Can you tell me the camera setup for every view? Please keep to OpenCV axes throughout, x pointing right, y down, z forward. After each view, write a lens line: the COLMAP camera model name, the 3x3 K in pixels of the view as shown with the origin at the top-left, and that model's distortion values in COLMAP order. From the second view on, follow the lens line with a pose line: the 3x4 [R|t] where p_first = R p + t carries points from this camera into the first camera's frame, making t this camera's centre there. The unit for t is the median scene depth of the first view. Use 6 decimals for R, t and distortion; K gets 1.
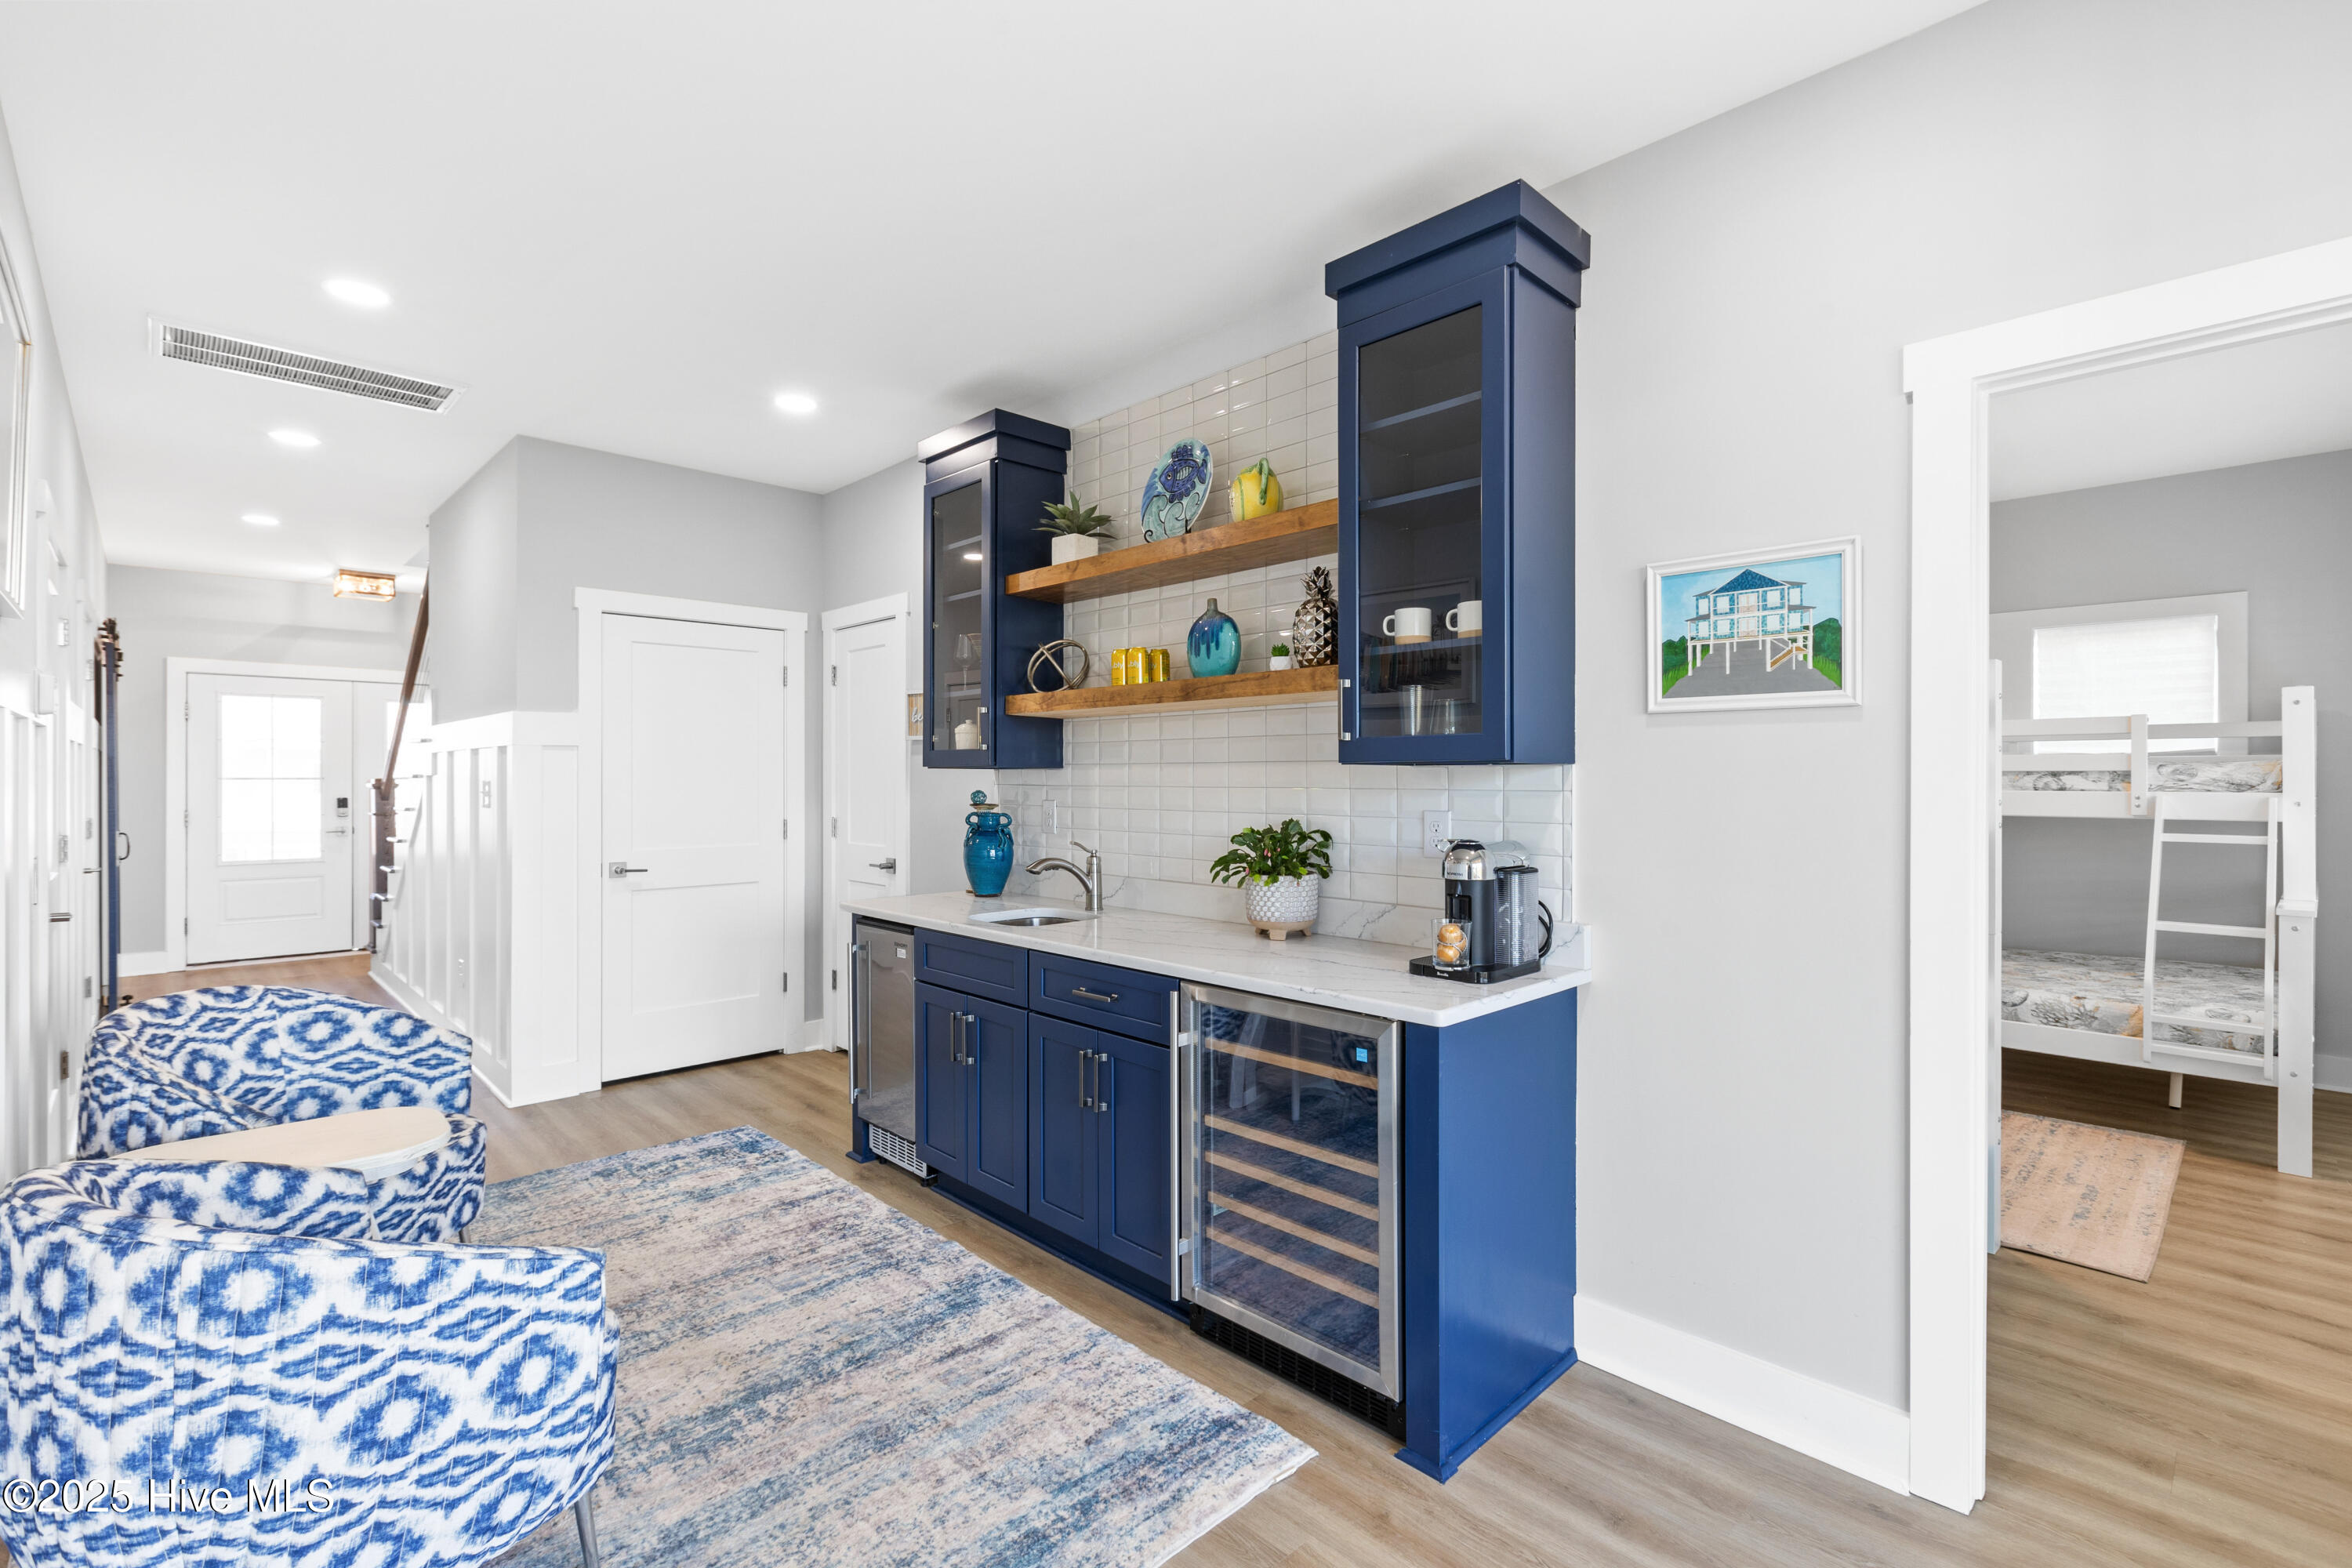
lens RADIAL K [[1061.3, 0, 1171.7], [0, 1061.3, 776.4], [0, 0, 1]] dist [-0.000935, -0.001584]
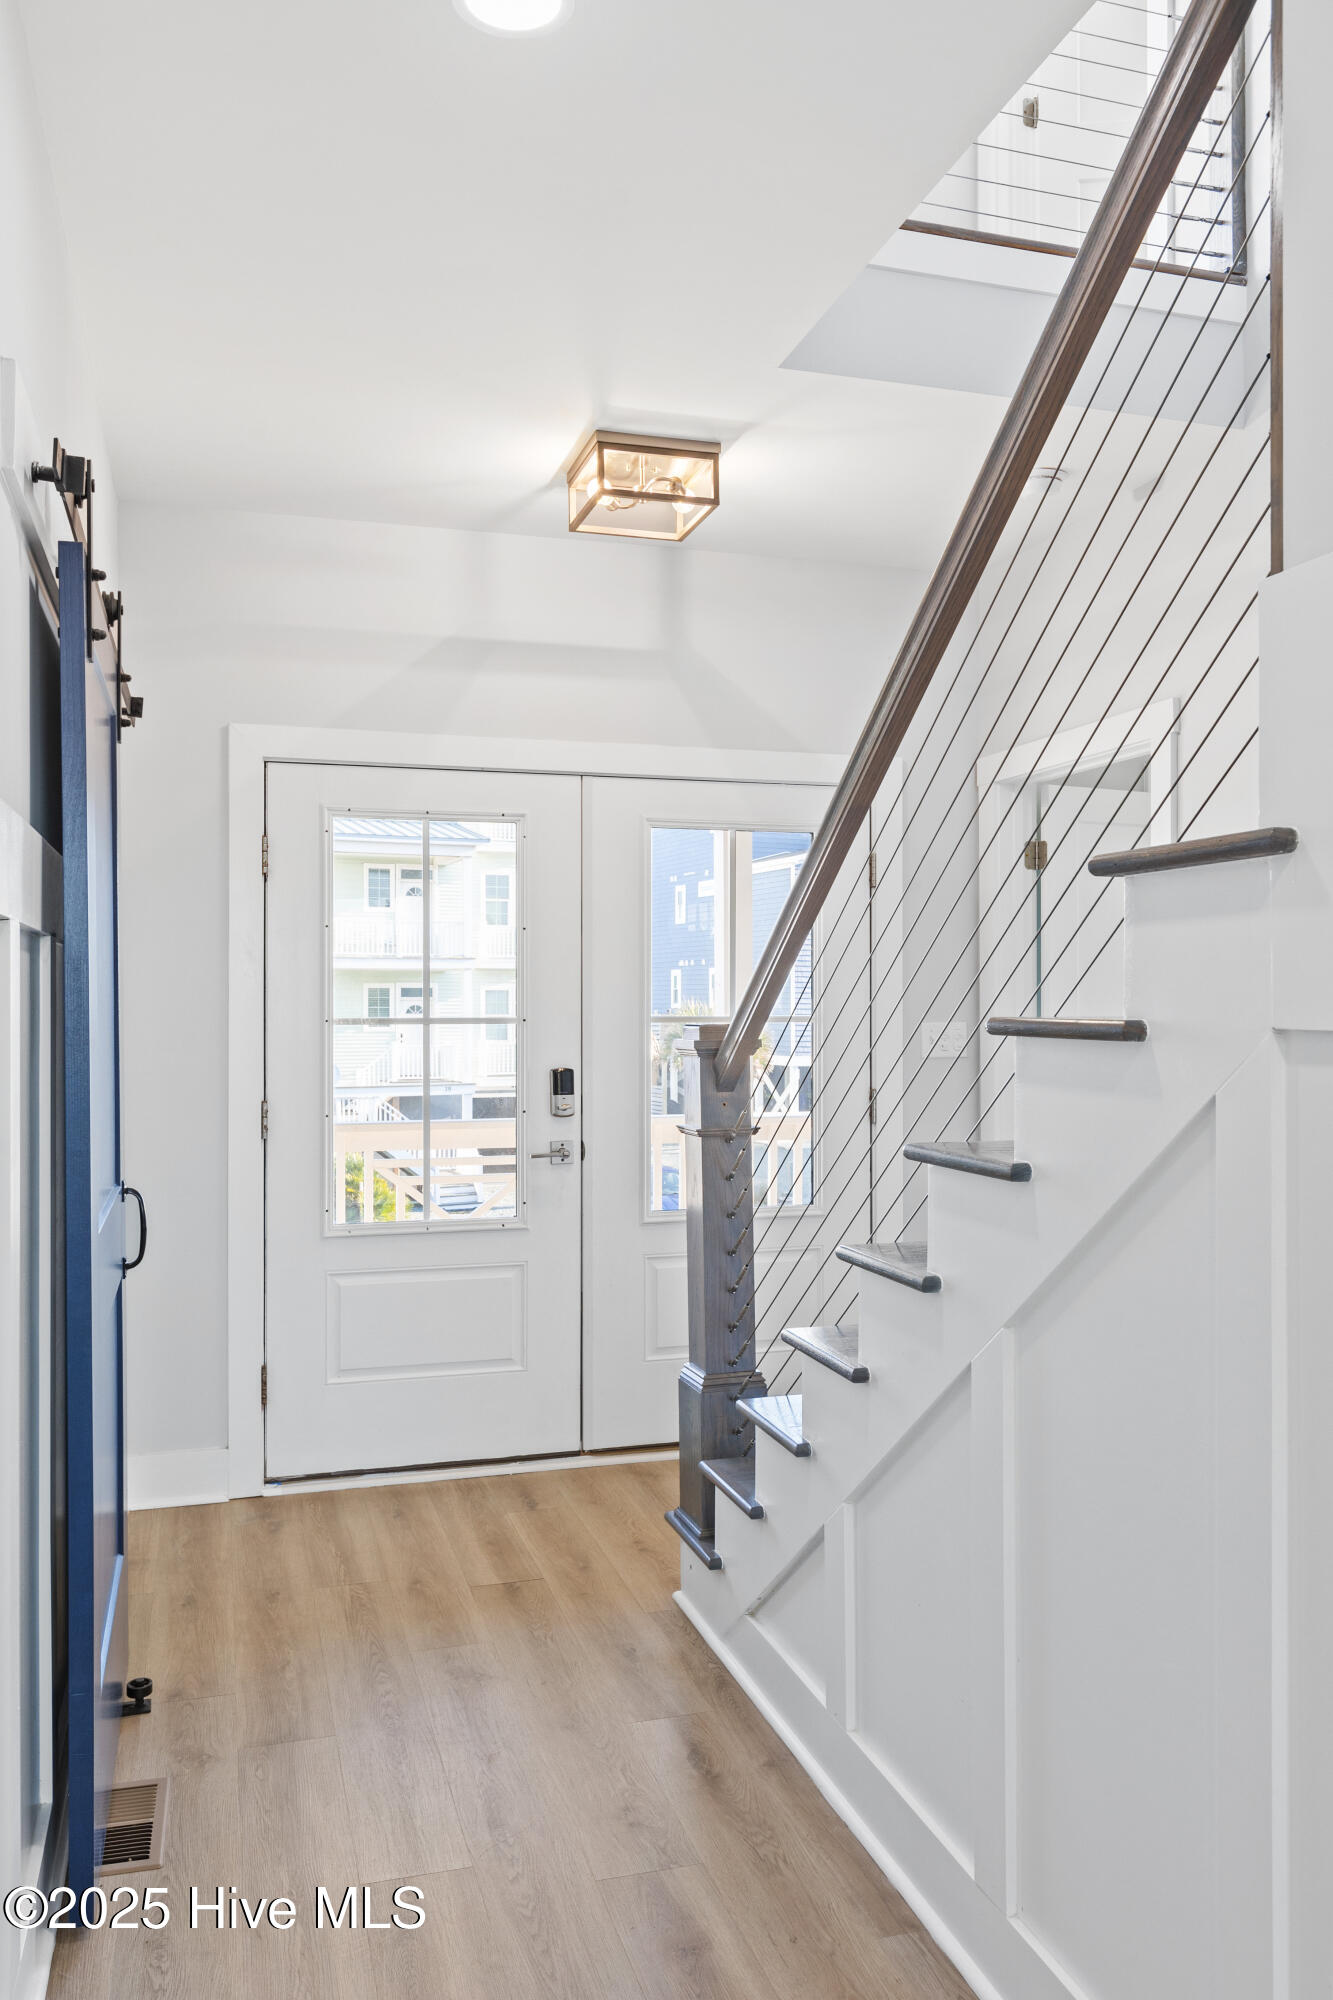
lens RADIAL K [[1521.7, 0, 667.3], [0, 1521.7, 998.6], [0, 0, 1]] dist [0.000729, 0.000232]
pose [[0.886042, -0.006500, -0.463560, -0.509085], [0.004870, 0.999977, -0.004714, -0.003643], [0.463580, 0.001920, 0.886053, 0.539541]]
